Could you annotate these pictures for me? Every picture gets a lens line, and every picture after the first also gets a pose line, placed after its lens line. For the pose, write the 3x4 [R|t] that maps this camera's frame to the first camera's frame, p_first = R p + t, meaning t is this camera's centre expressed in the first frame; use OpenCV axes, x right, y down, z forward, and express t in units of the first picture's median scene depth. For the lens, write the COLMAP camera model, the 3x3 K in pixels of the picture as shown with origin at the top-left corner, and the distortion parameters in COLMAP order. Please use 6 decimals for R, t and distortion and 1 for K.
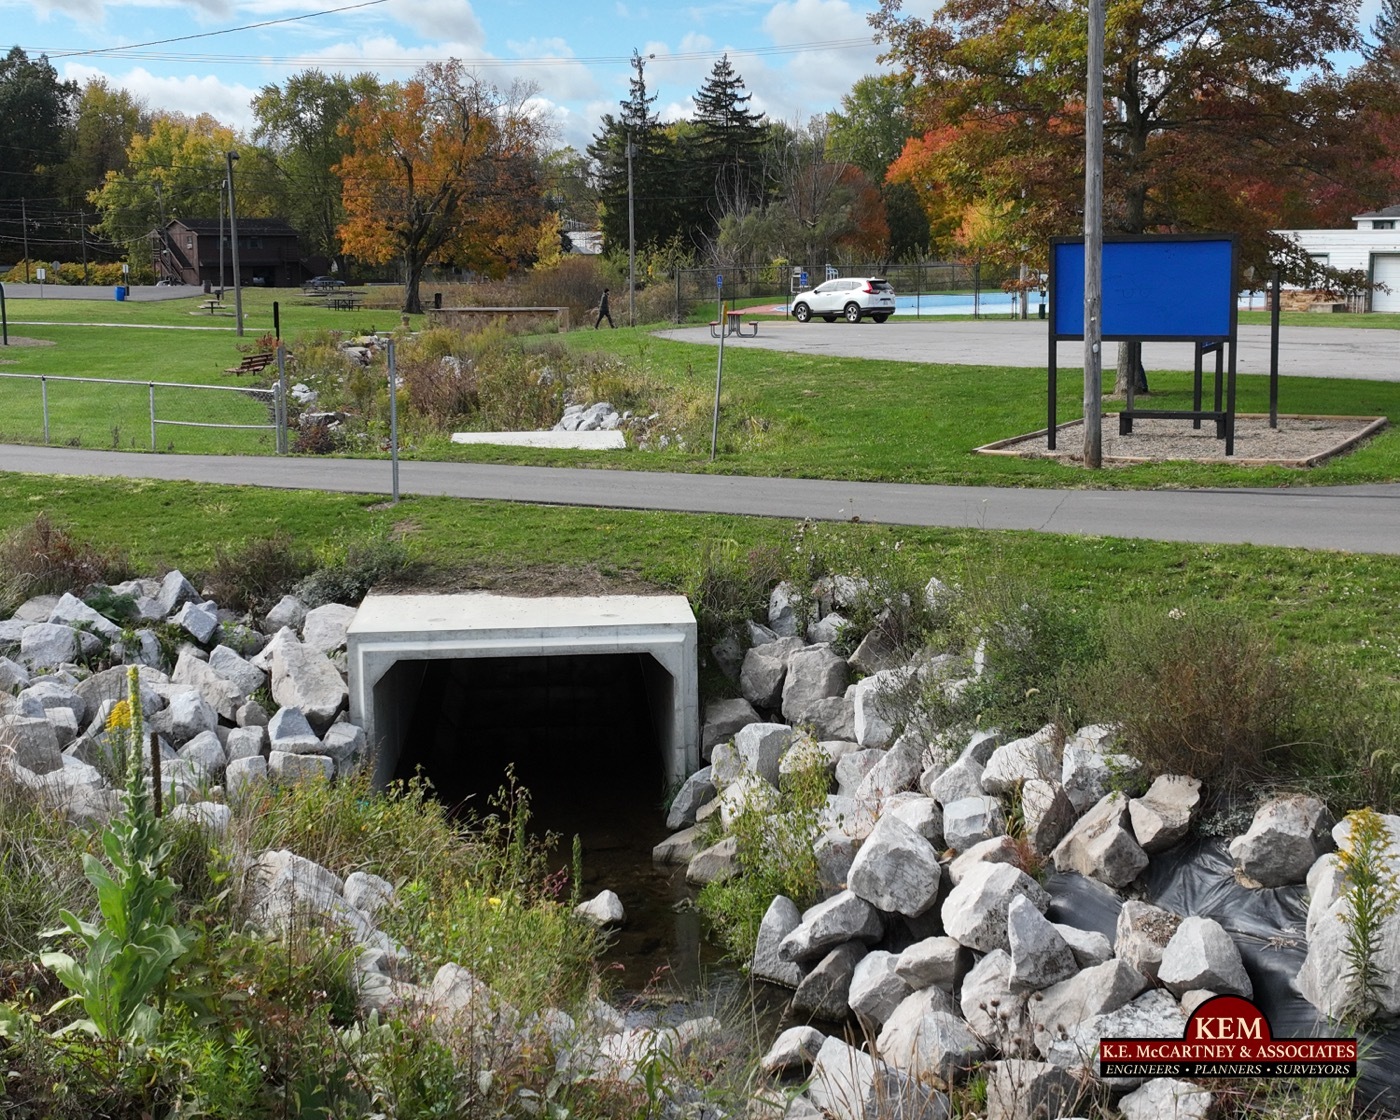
lens RADIAL K [[1920.0, 0, 719.6], [0, 1920.0, 577.7], [0, 0, 1]] dist [0.004647, -0.048625]
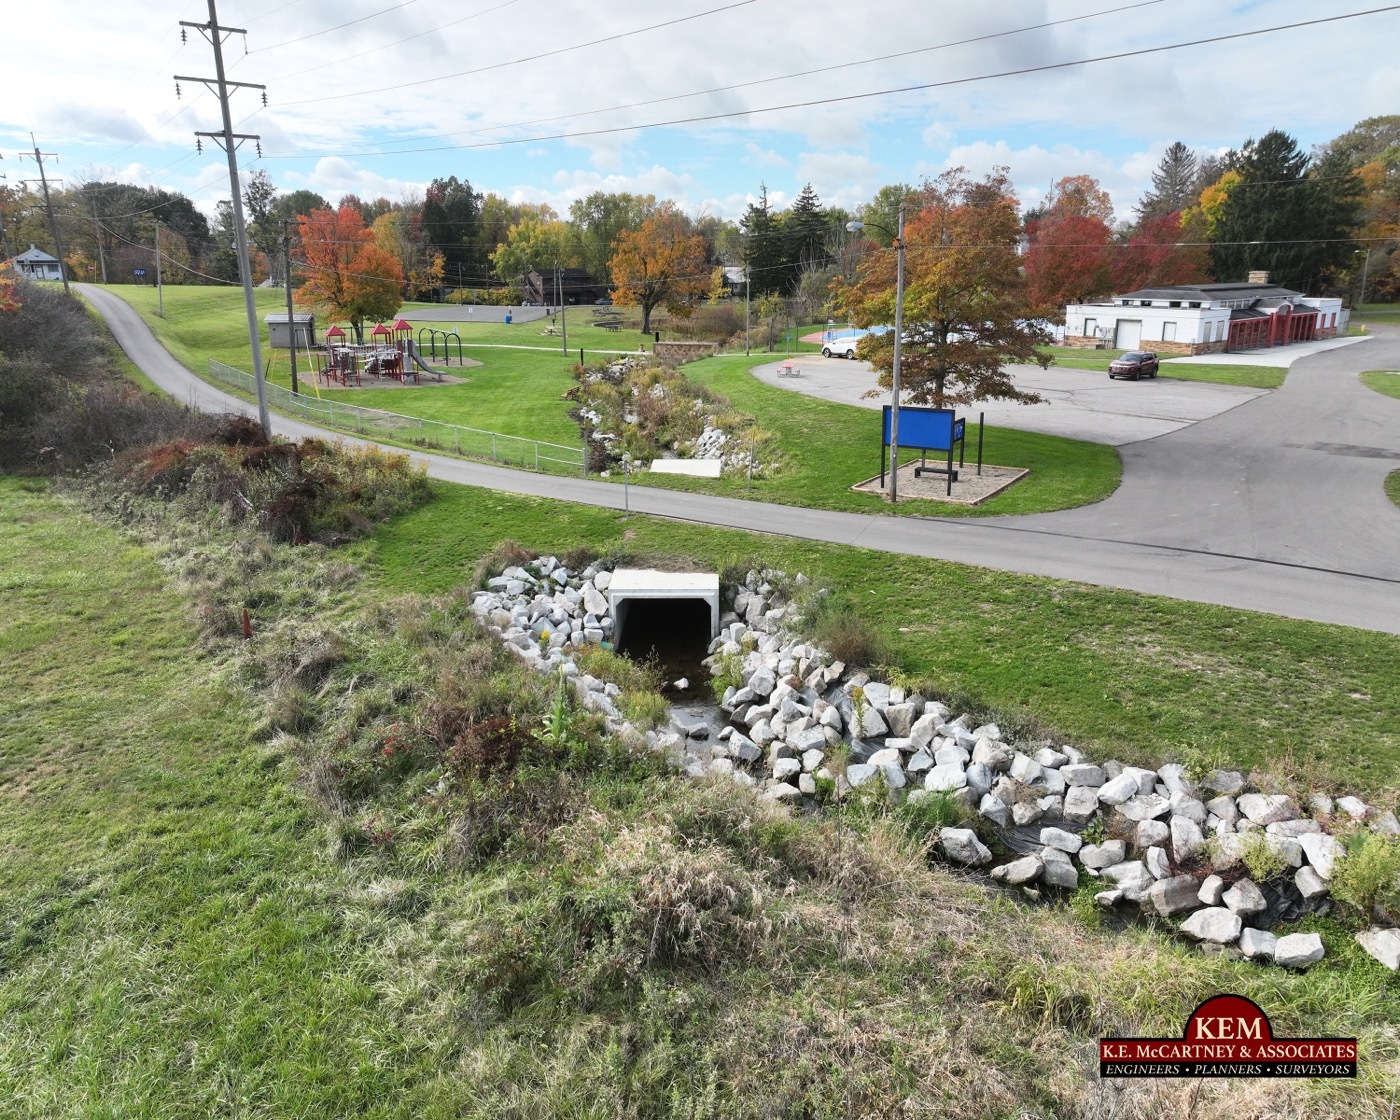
lens RADIAL K [[1022.4, 0, 680.2], [0, 1022.4, 555.1], [0, 0, 1]] dist [-0.006105, -0.000484]
pose [[0.991563, 0.031254, -0.125803, 0.129266], [-0.015391, 0.992018, 0.125150, -0.230694], [0.128710, -0.122158, 0.984130, -0.612630]]
